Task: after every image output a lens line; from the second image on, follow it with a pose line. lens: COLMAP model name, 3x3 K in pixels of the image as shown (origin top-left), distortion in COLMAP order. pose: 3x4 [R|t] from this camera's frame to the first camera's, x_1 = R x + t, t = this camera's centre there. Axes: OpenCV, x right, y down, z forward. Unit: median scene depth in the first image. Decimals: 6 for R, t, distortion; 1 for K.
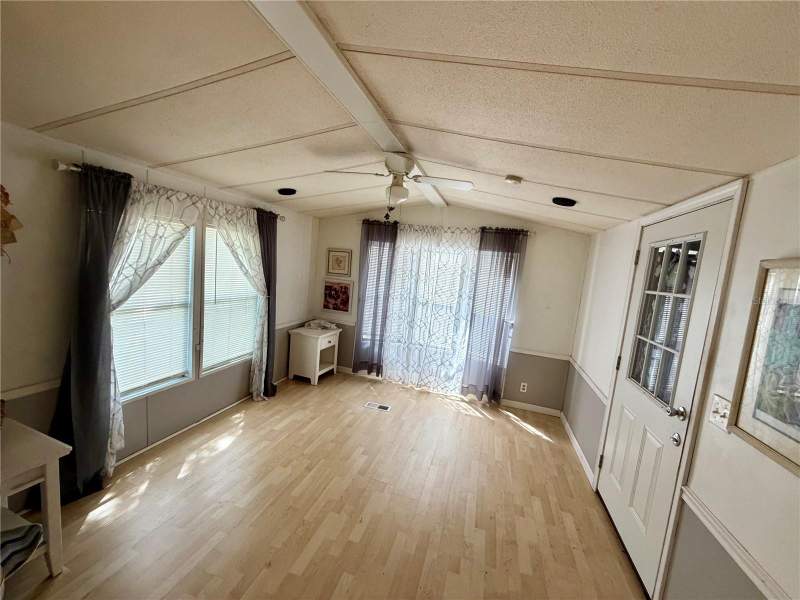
lens RADIAL K [[321.9, 0, 399.4], [0, 321.9, 301.6], [0, 0, 1]] dist [0.000005, 0.000001]
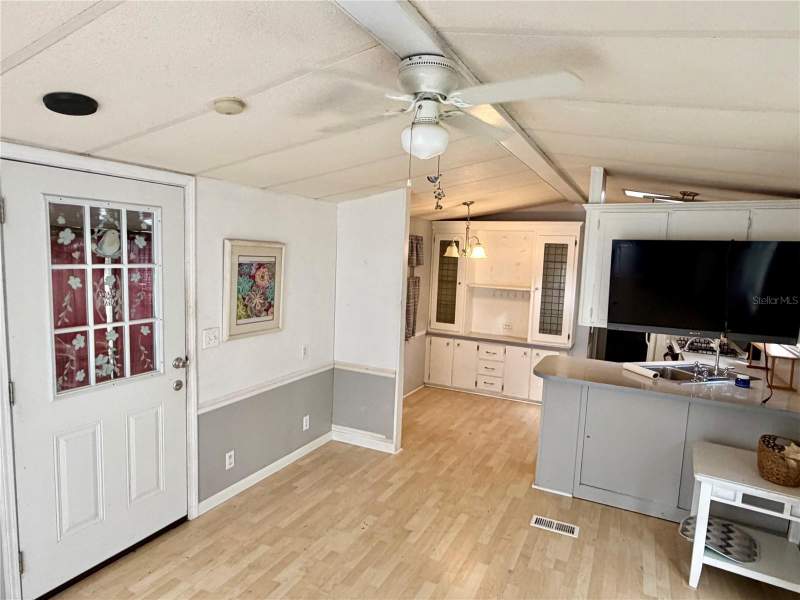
lens RADIAL K [[486.6, 0, 399.3], [0, 486.6, 301.9], [0, 0, 1]] dist [-0.000680, -0.000124]
pose [[-0.973189, -0.156364, 0.168679, -0.156574], [-0.114812, 0.965721, 0.232813, -0.318928], [-0.199301, 0.207205, -0.957781, 2.084274]]
